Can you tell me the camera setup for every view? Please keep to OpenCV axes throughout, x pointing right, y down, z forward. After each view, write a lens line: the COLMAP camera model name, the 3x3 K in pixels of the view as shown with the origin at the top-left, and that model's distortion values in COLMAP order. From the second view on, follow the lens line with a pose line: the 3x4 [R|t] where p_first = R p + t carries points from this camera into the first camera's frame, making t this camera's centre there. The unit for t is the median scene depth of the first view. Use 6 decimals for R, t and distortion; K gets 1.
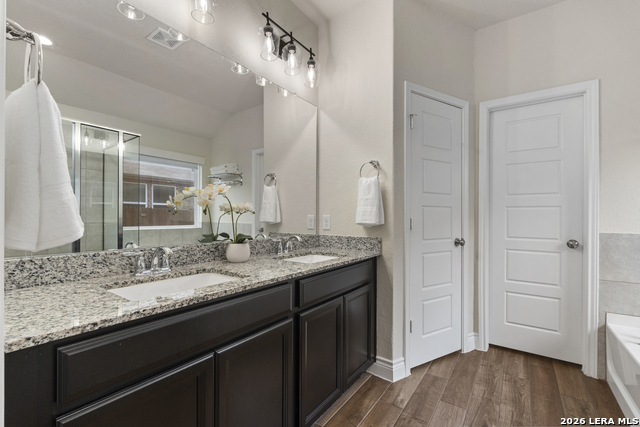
lens RADIAL K [[281.1, 0, 320.8], [0, 281.1, 214.9], [0, 0, 1]] dist [-0.004365, 0.000072]
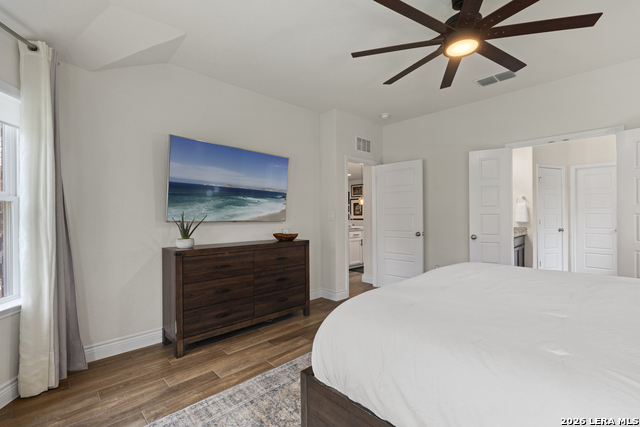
lens RADIAL K [[281.1, 0, 326.3], [0, 281.1, 214.9], [0, 0, 1]] dist [-0.004365, 0.000072]
pose [[0.982540, -0.009137, -0.185827, -1.041577], [0.009107, 0.999958, -0.001016, -0.040585], [0.185829, -0.000694, 0.982582, -1.730095]]
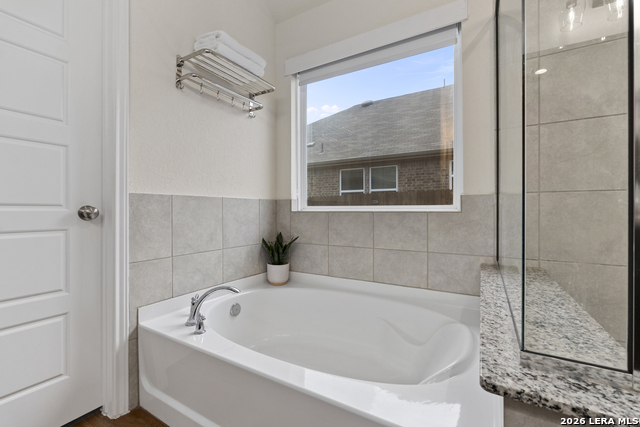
lens RADIAL K [[281.1, 0, 319.0], [0, 281.1, 209.8], [0, 0, 1]] dist [-0.004365, 0.000072]
pose [[-0.073716, -0.005666, 0.997263, 0.287904], [-0.001067, 0.999984, 0.005603, 0.098302], [-0.997279, -0.000651, -0.073721, 0.586147]]
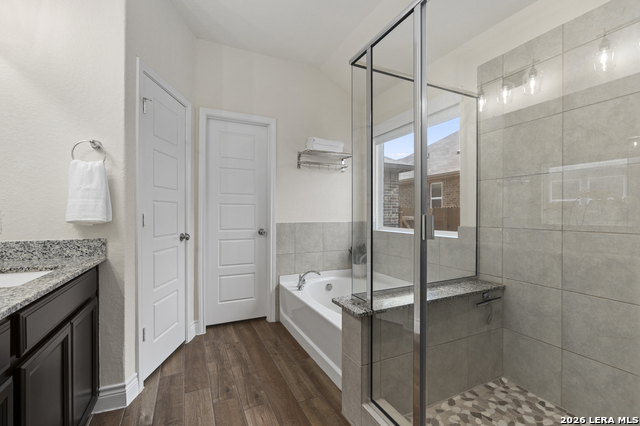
lens RADIAL K [[281.1, 0, 323.5], [0, 281.1, 213.9], [0, 0, 1]] dist [-0.004365, 0.000072]
pose [[0.477858, -0.006223, 0.878415, -0.187200], [-0.002875, 0.999958, 0.008648, 0.002462], [-0.878432, -0.006658, 0.477821, 0.067853]]
